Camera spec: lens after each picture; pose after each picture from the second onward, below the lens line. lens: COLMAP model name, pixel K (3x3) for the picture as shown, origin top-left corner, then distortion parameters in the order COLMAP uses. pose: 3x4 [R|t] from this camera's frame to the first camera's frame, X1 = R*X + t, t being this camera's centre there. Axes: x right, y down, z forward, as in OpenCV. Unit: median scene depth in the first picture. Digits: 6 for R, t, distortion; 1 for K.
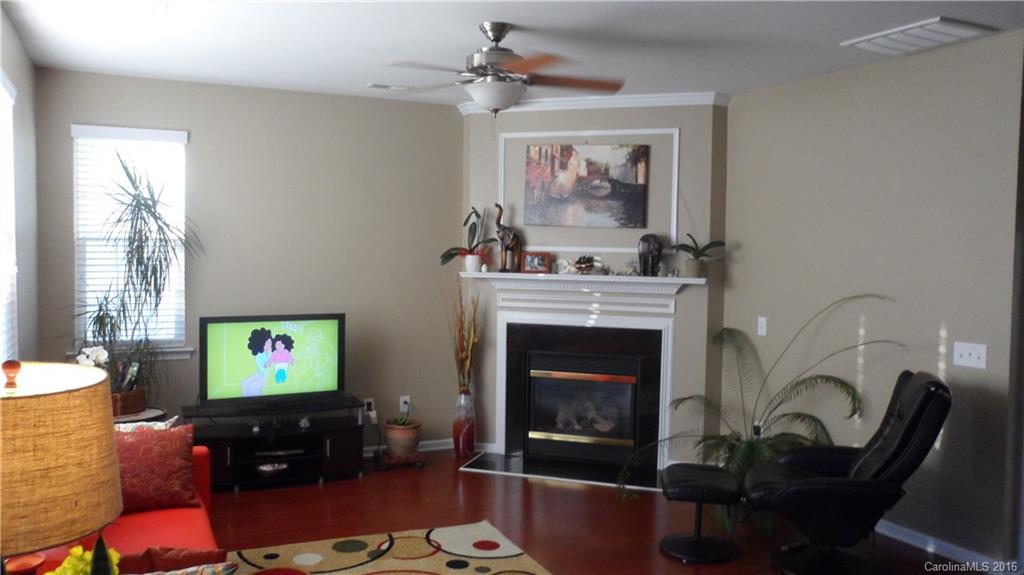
lens RADIAL K [[800.4, 0, 509.2], [0, 800.4, 285.1], [0, 0, 1]] dist [-0.150464, 0.200325]
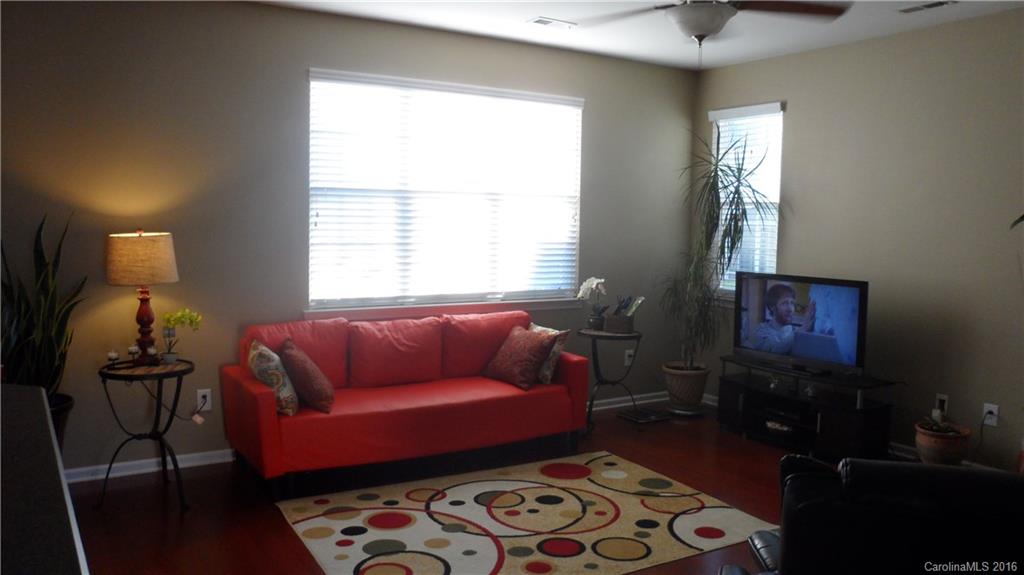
lens RADIAL K [[800.4, 0, 509.2], [0, 800.4, 285.1], [0, 0, 1]] dist [-0.150464, 0.200325]
pose [[0.096032, 0.063464, -0.993353, 0.775649], [-0.062170, 0.996399, 0.057649, 0.018063], [0.993435, 0.056221, 0.099632, 0.654555]]
